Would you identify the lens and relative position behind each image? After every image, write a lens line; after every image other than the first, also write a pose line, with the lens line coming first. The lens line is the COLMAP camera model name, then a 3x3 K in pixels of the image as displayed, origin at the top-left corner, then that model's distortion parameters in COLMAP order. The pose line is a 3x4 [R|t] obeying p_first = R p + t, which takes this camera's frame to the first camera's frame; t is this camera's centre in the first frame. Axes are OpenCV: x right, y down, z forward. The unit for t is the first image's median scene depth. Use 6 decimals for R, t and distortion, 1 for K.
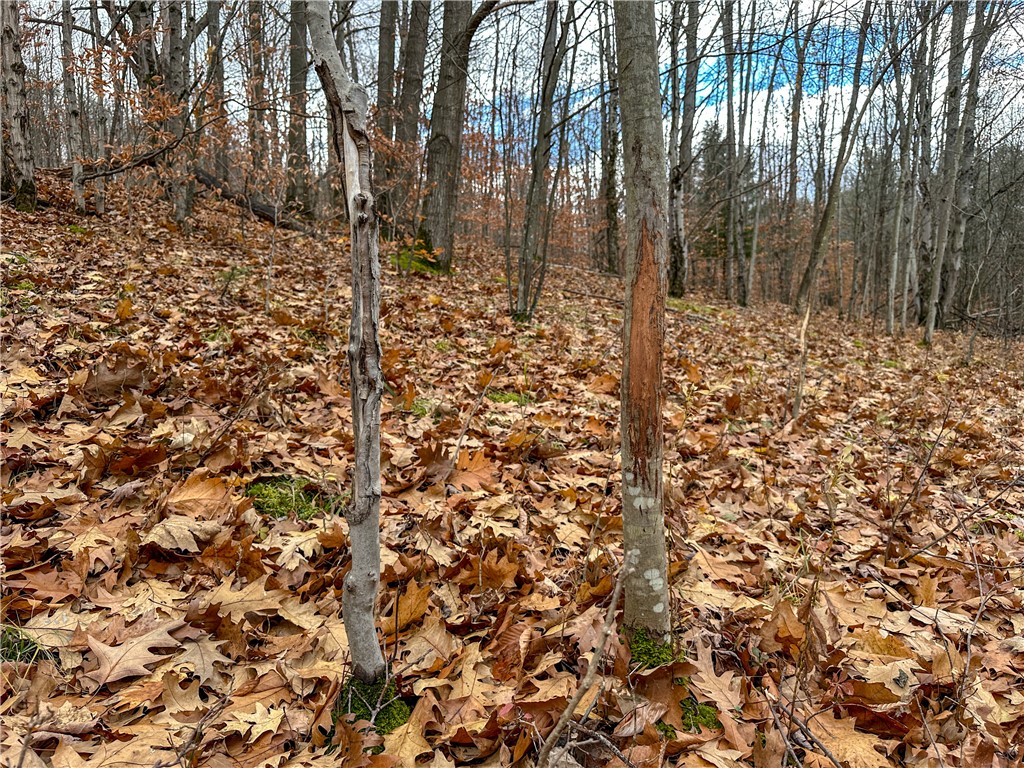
lens RADIAL K [[729.2, 0, 512.3], [0, 729.2, 375.0], [0, 0, 1]] dist [0.083282, -0.132913]
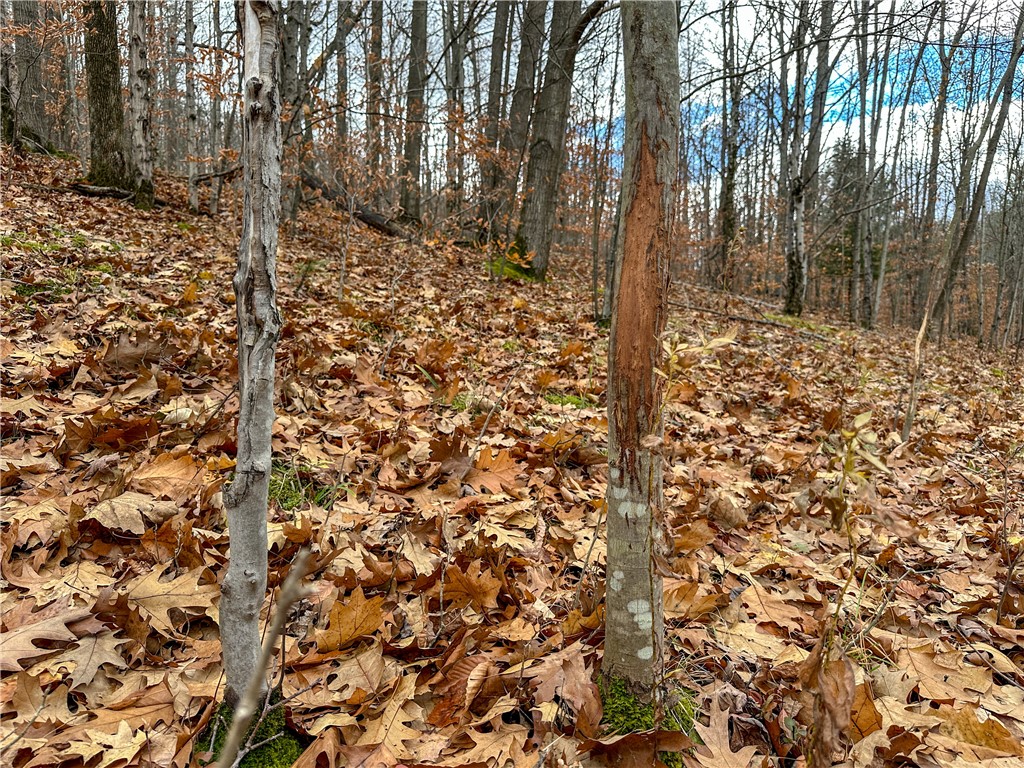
lens RADIAL K [[728.2, 0, 512.0], [0, 728.2, 384.0], [0, 0, 1]] dist [0.042622, -0.050211]
pose [[0.987811, 0.046105, -0.148671, 0.088050], [-0.047786, 0.998827, -0.007758, 0.031430], [0.148139, 0.014768, 0.988856, 0.133182]]
